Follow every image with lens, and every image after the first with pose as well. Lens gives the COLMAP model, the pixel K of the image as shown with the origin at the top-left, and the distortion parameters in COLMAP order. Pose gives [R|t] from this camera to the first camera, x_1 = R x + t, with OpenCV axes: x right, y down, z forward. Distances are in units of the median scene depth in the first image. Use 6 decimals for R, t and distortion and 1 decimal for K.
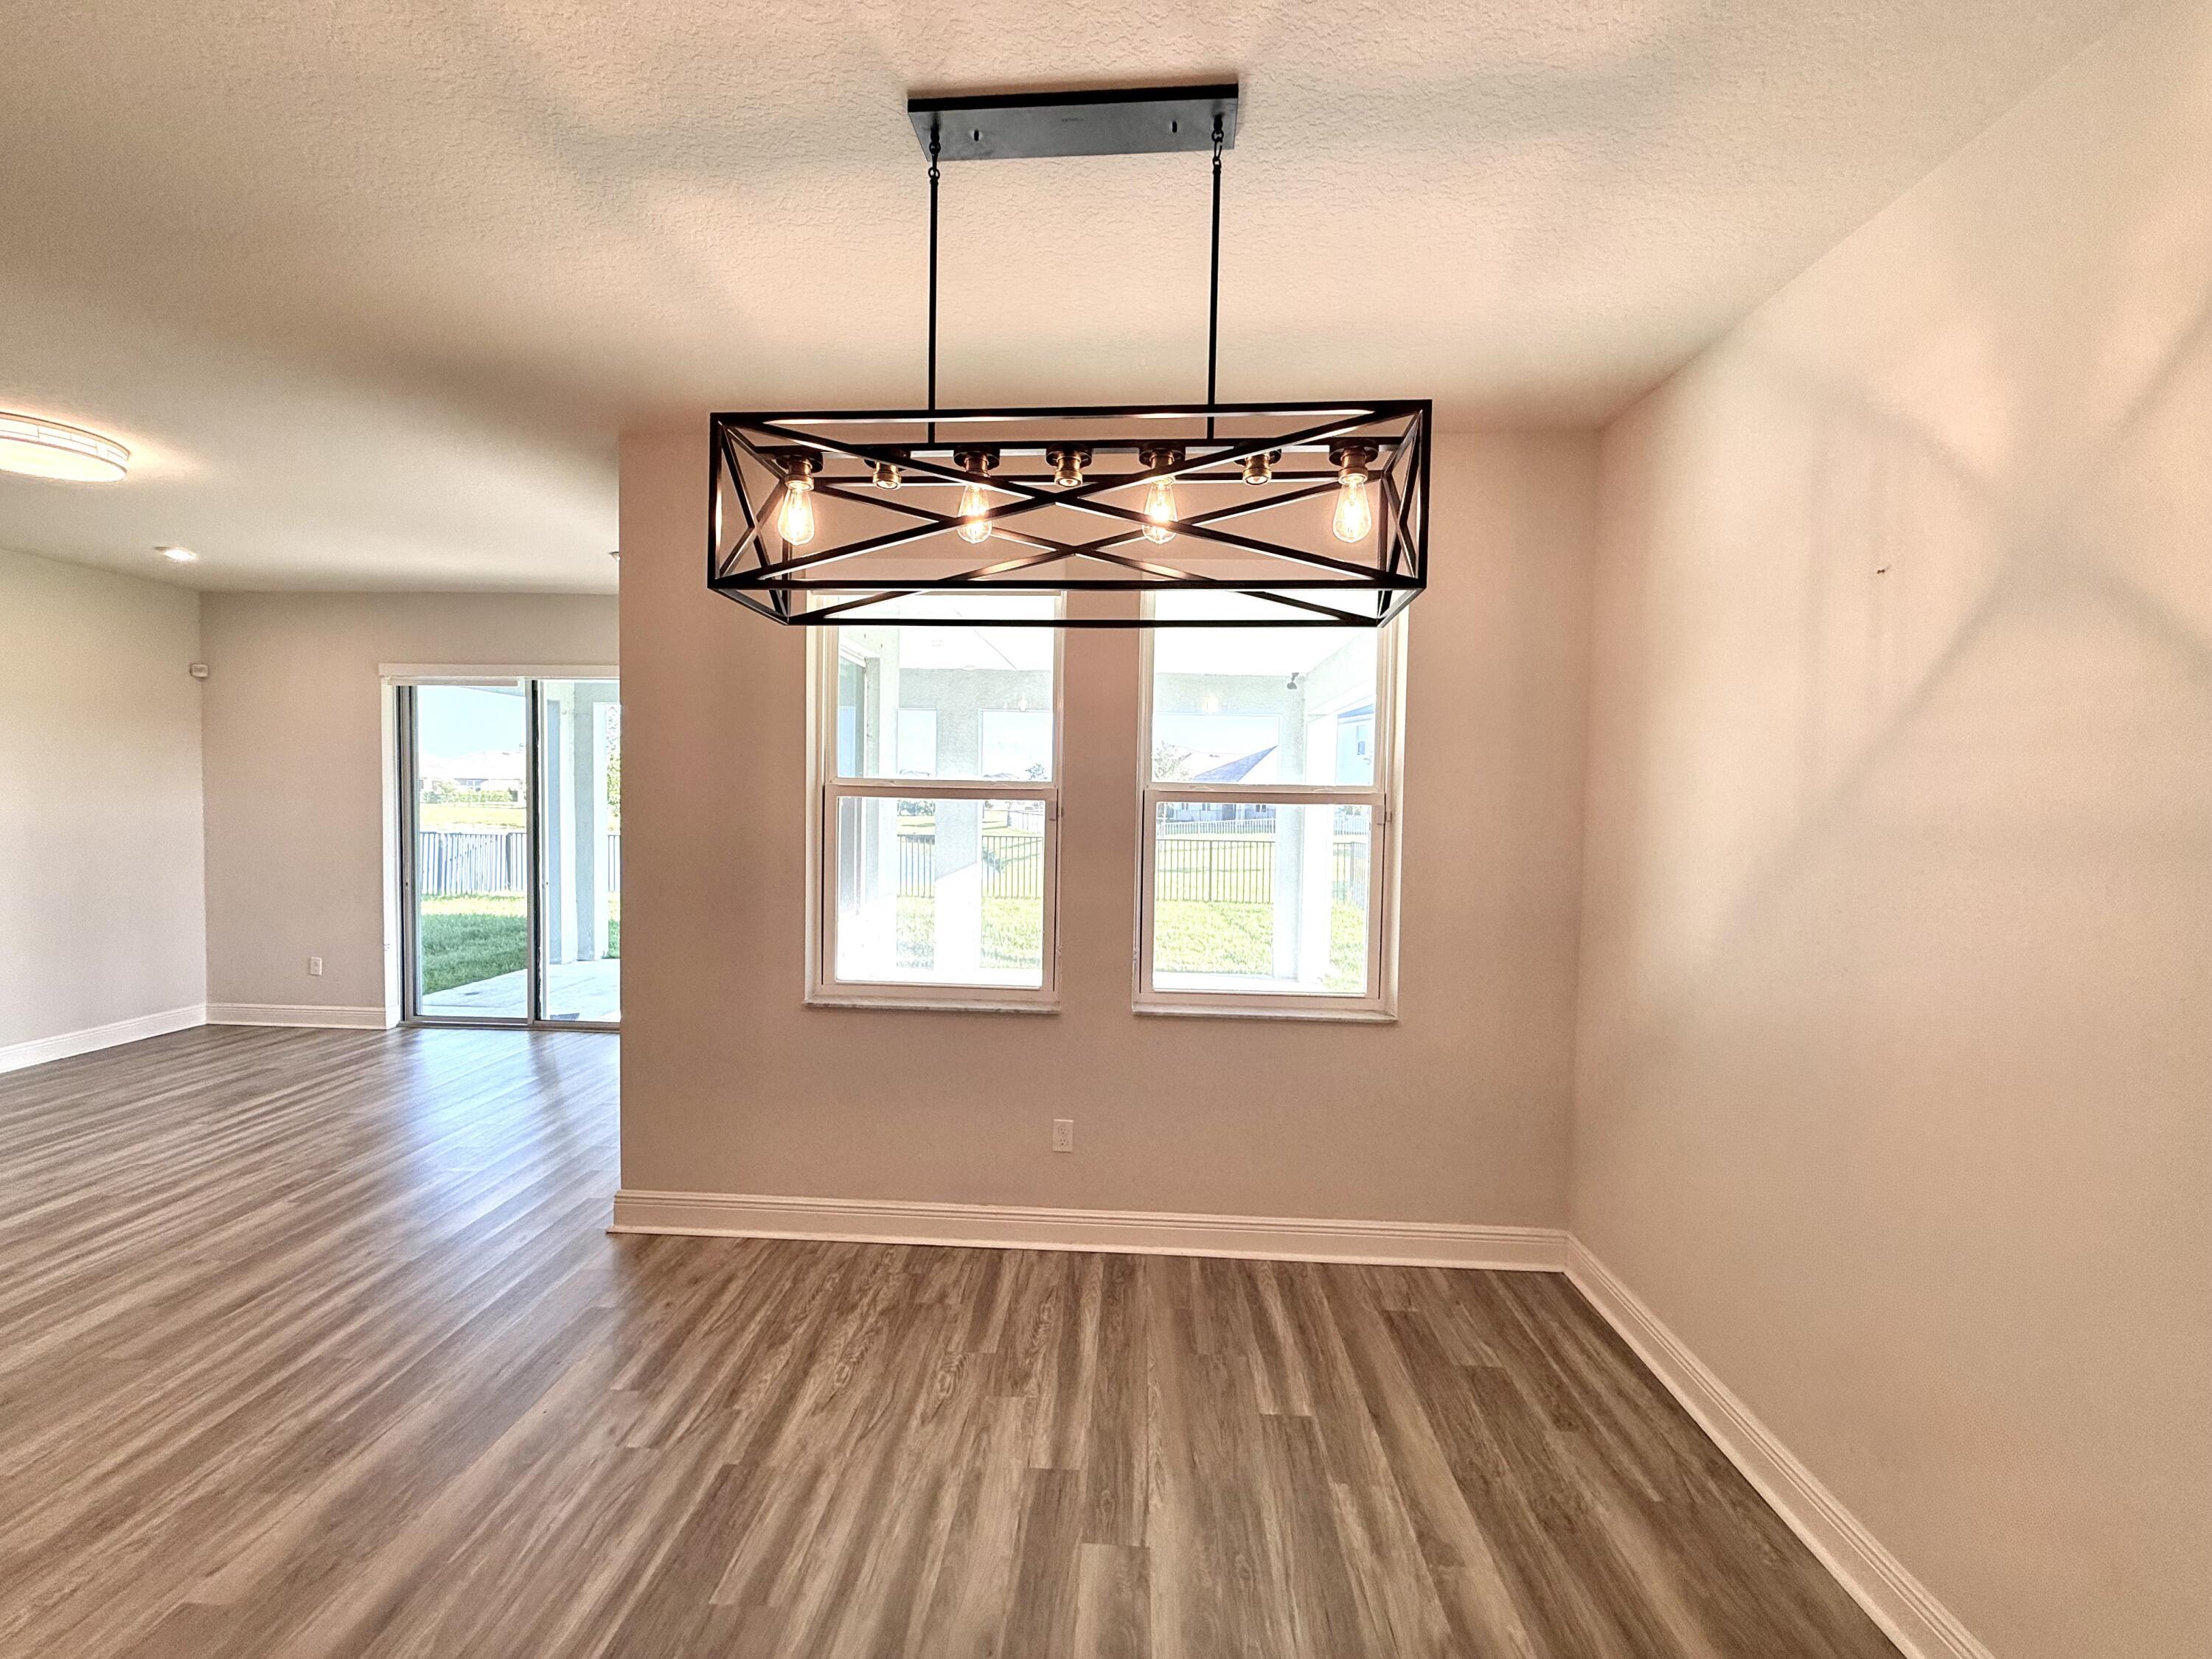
lens RADIAL K [[886.9, 0, 1111.5], [0, 886.9, 839.6], [0, 0, 1]] dist [-0.005179, 0.000204]
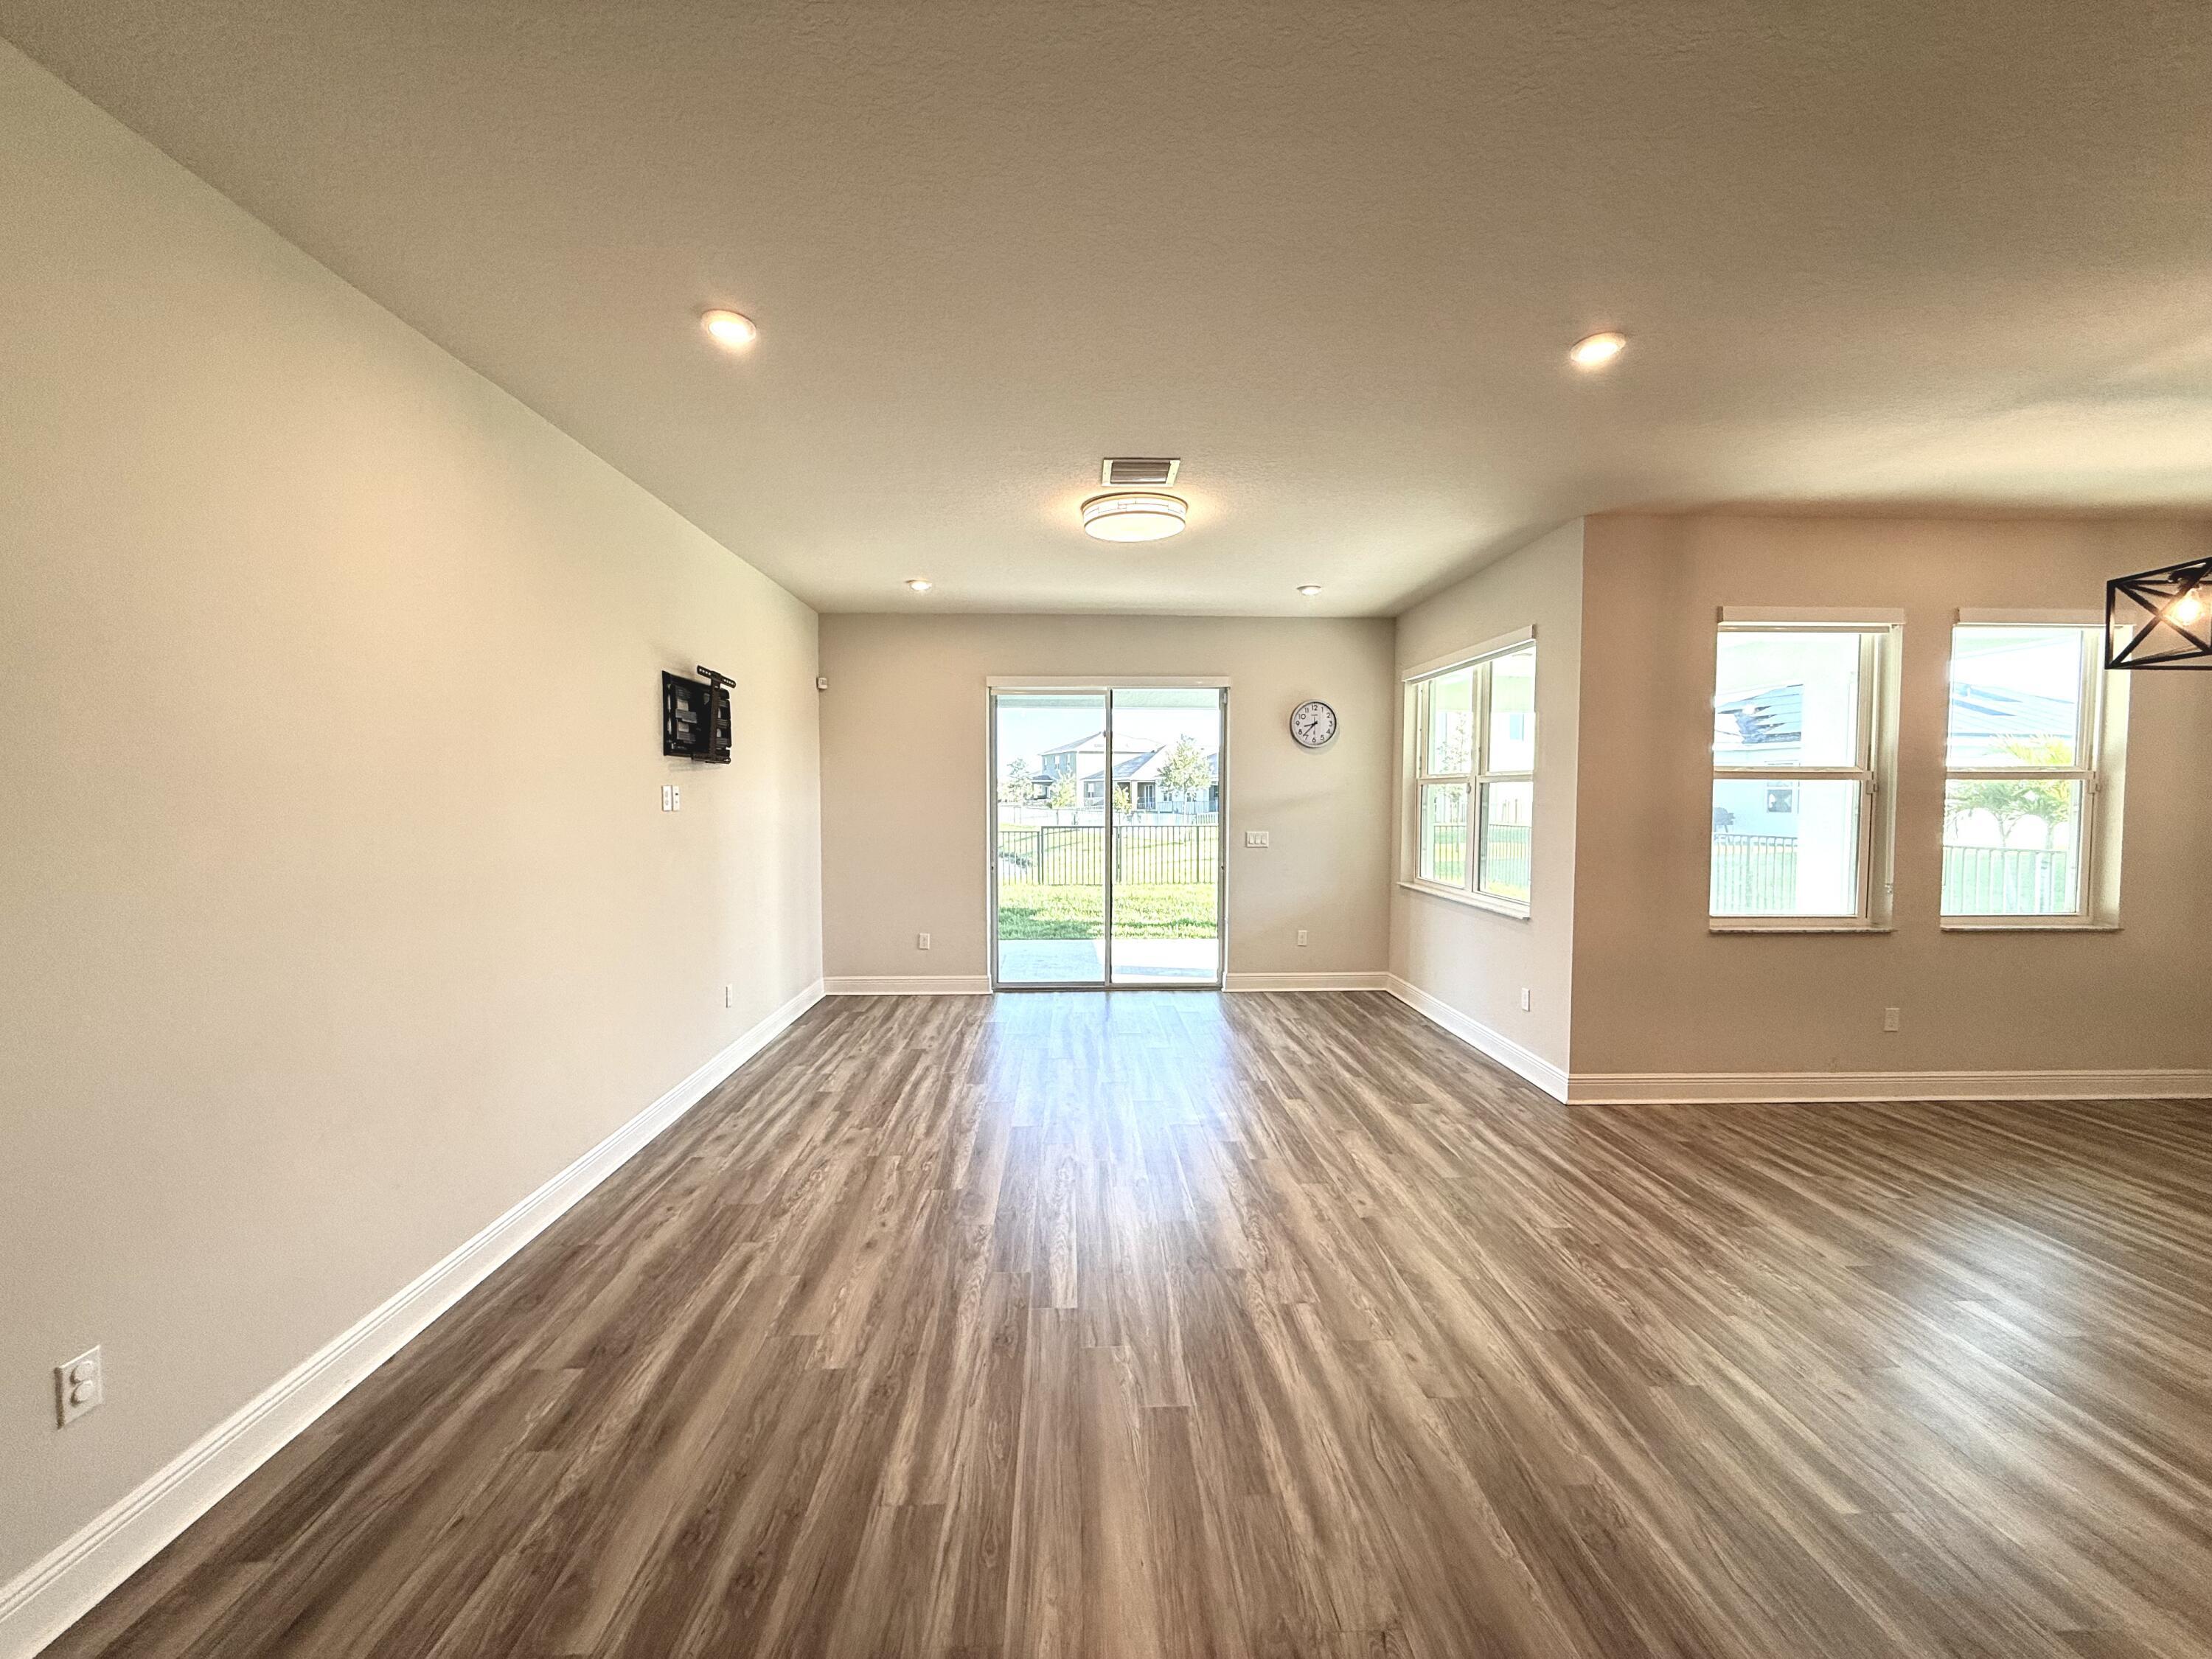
lens RADIAL K [[886.9, 0, 1096.4], [0, 886.9, 825.1], [0, 0, 1]] dist [-0.005179, 0.000204]
pose [[0.996770, -0.014422, 0.079007, -1.409214], [0.015777, 0.999739, -0.016550, 0.032165], [-0.078747, 0.017743, 0.996737, -0.292106]]
